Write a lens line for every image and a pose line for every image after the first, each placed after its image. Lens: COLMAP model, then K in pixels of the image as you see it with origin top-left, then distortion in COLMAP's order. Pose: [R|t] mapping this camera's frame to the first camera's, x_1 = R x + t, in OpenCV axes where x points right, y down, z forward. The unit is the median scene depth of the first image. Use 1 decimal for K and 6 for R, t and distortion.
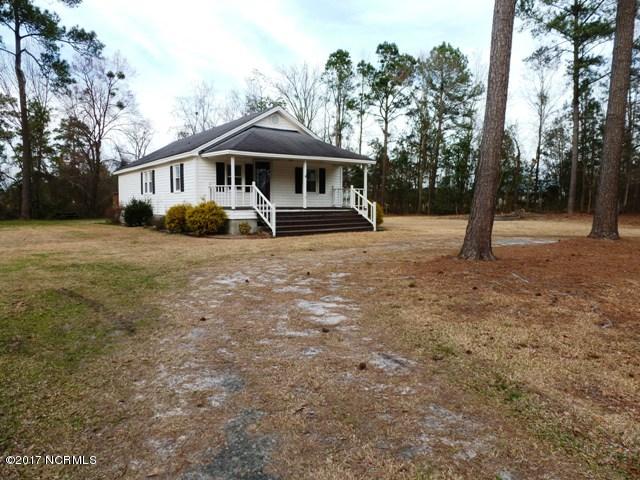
lens RADIAL K [[460.0, 0, 320.0], [0, 460.0, 240.0], [0, 0, 1]] dist [-0.063369, 0.024730]
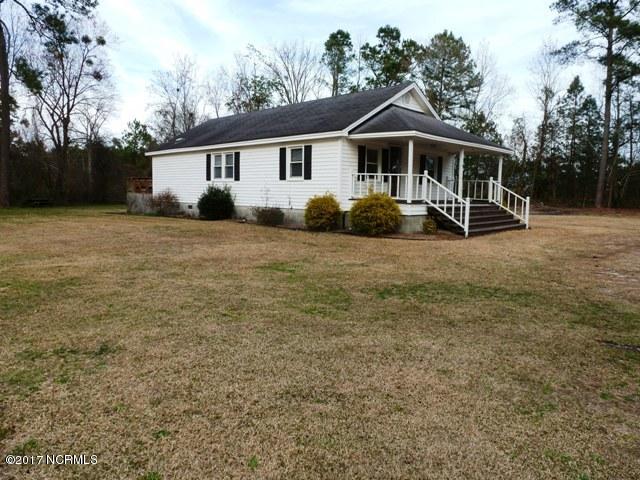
lens RADIAL K [[460.0, 0, 320.0], [0, 460.0, 240.0], [0, 0, 1]] dist [-0.063369, 0.024730]
pose [[0.986017, -0.000393, 0.166641, -0.169376], [-0.004040, 0.999647, 0.026261, -0.007414], [-0.166593, -0.026567, 0.985668, 0.071022]]
